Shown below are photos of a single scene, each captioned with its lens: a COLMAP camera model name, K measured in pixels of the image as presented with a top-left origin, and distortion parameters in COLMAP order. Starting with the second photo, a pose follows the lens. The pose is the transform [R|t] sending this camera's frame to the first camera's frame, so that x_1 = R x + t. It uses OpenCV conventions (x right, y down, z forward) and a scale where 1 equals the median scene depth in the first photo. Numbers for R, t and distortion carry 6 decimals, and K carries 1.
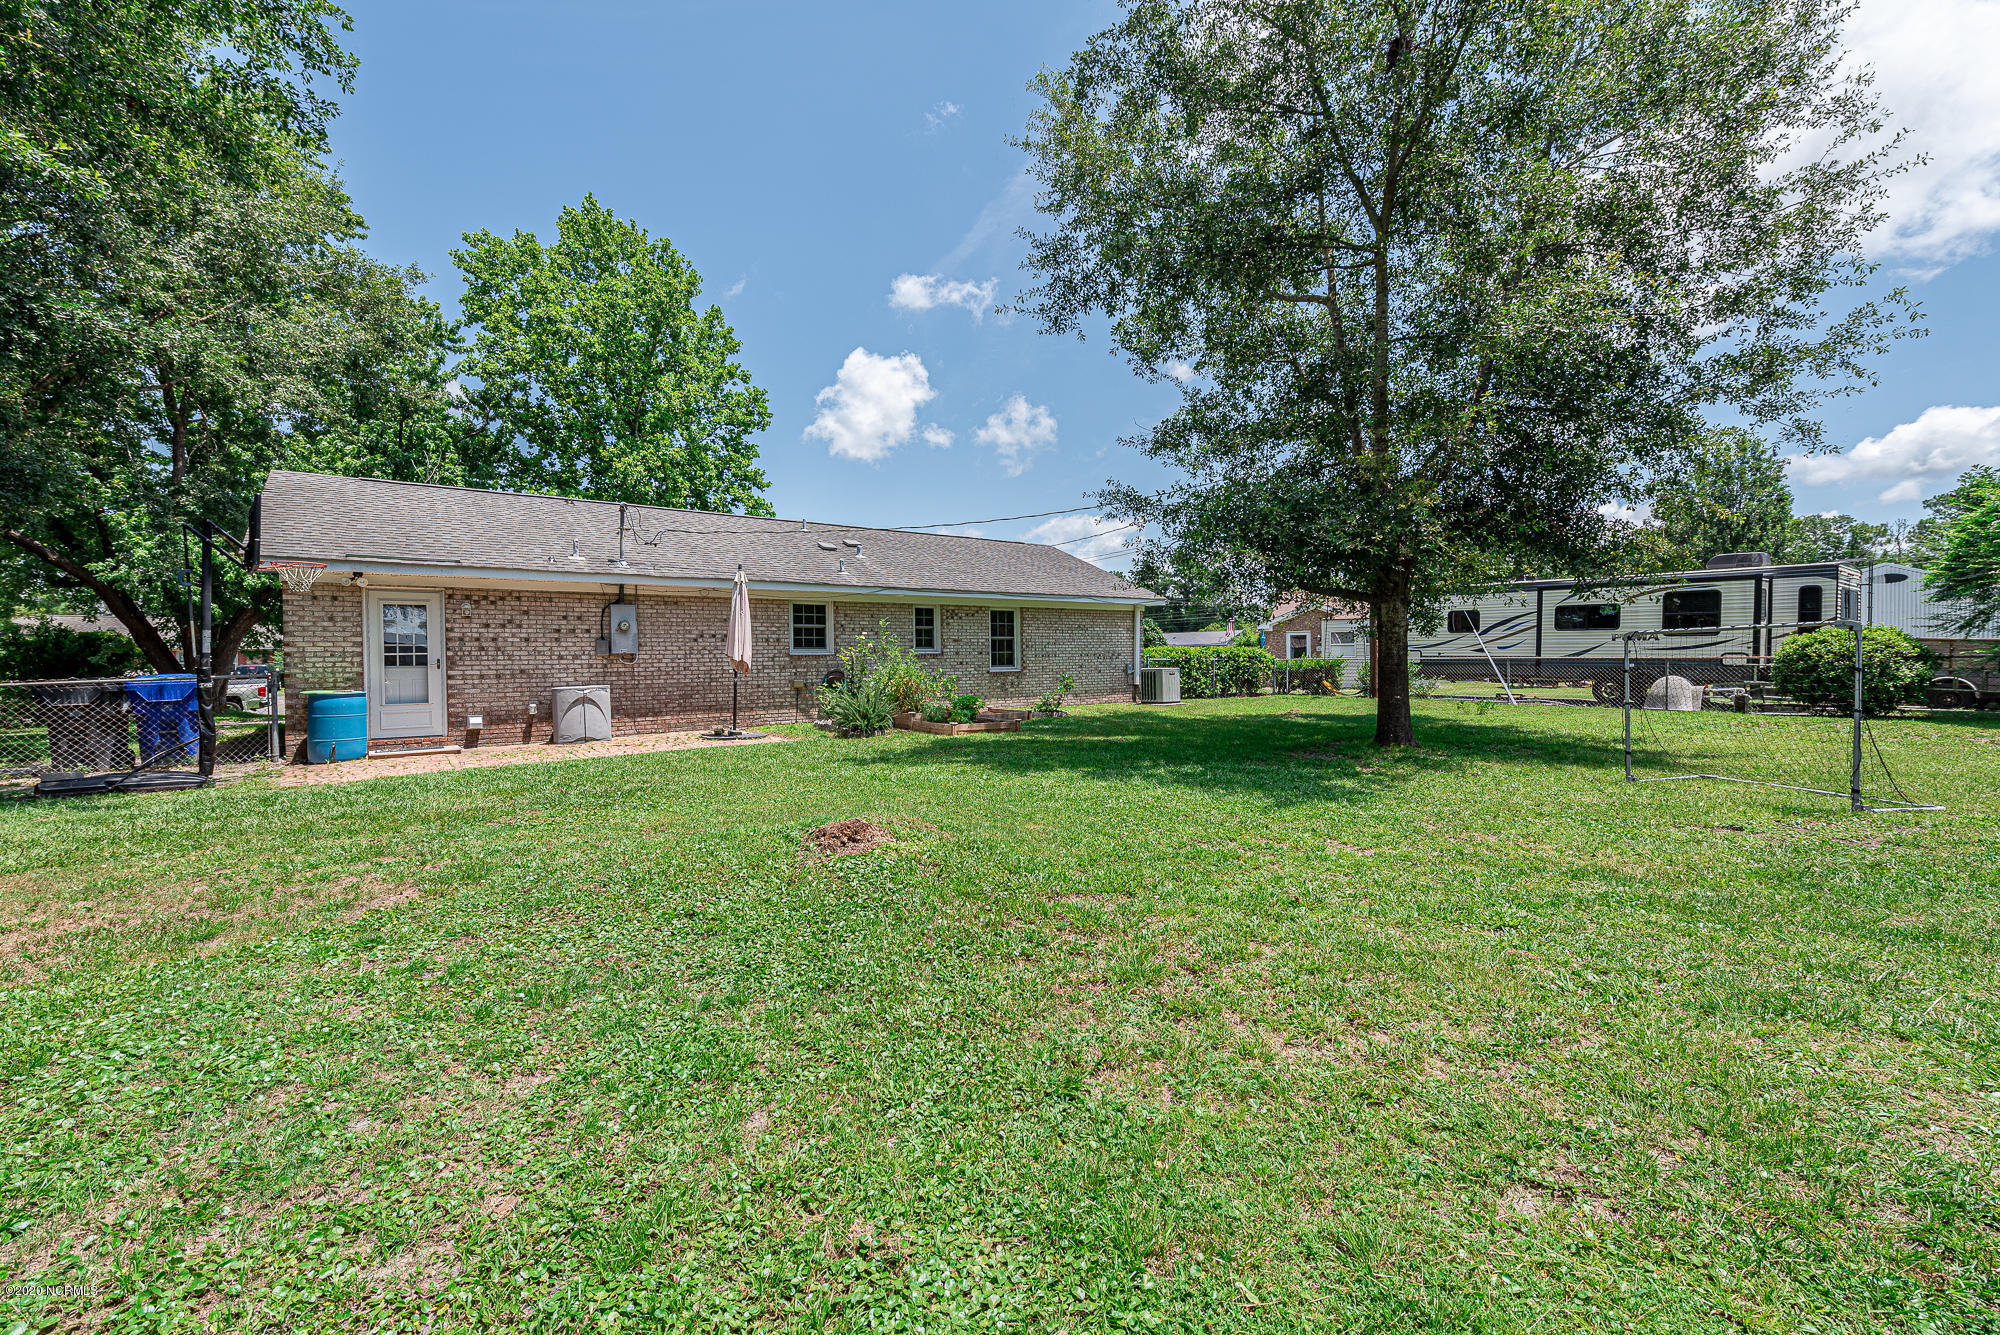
lens RADIAL K [[788.0, 0, 1007.0], [0, 788.0, 667.0], [0, 0, 1]] dist [0.001705, 0.000042]
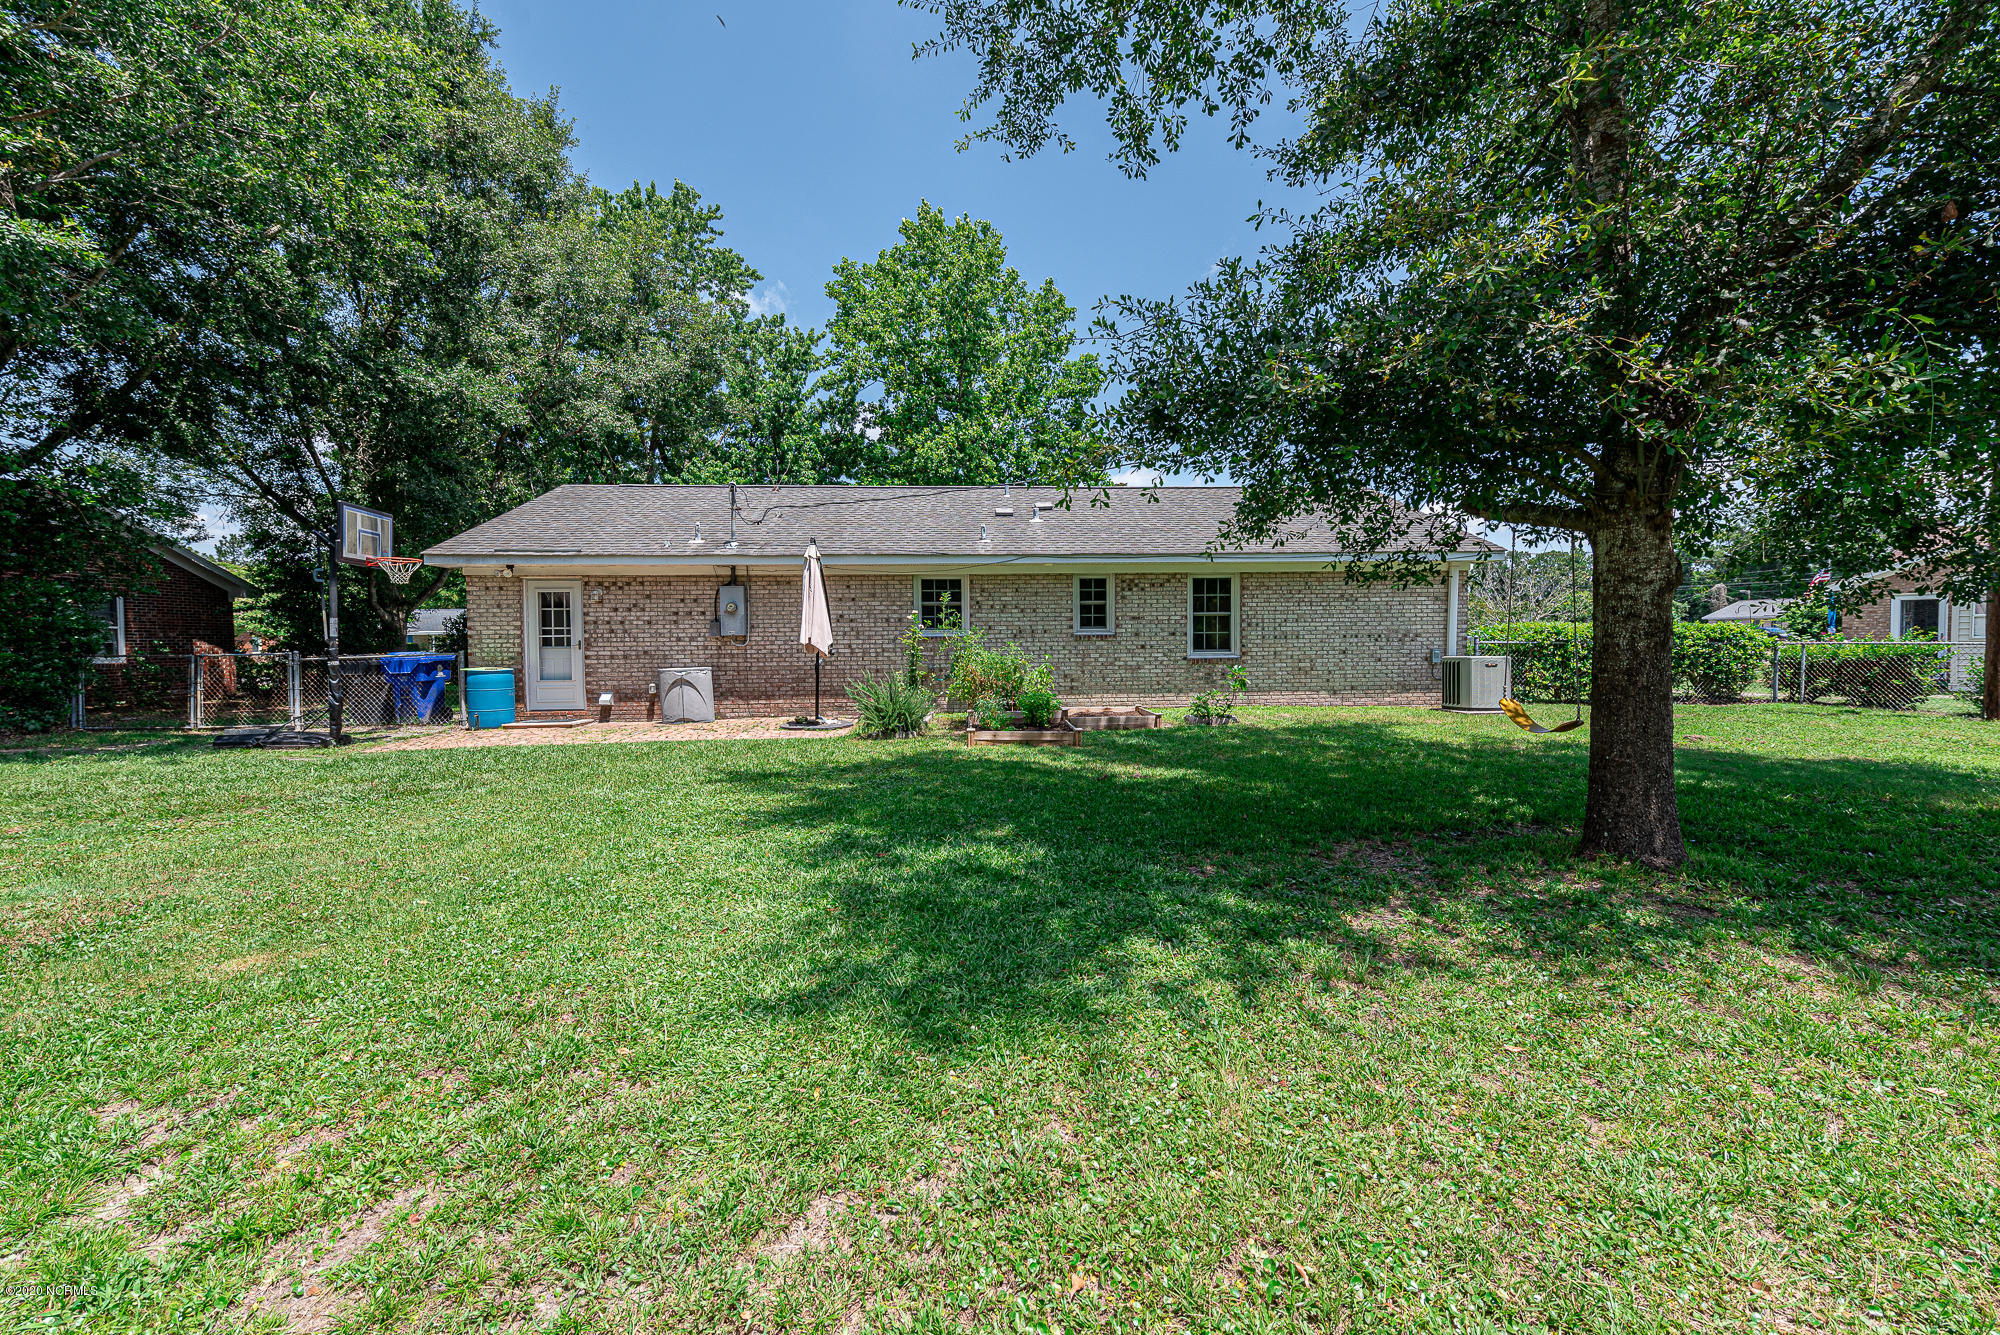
lens RADIAL K [[788.0, 0, 996.2], [0, 788.0, 662.6], [0, 0, 1]] dist [0.001705, 0.000042]
pose [[0.838511, 0.021931, -0.544443, 0.340267], [-0.008186, 0.999584, 0.027656, -0.013345], [0.544823, -0.018733, 0.838342, 0.355462]]
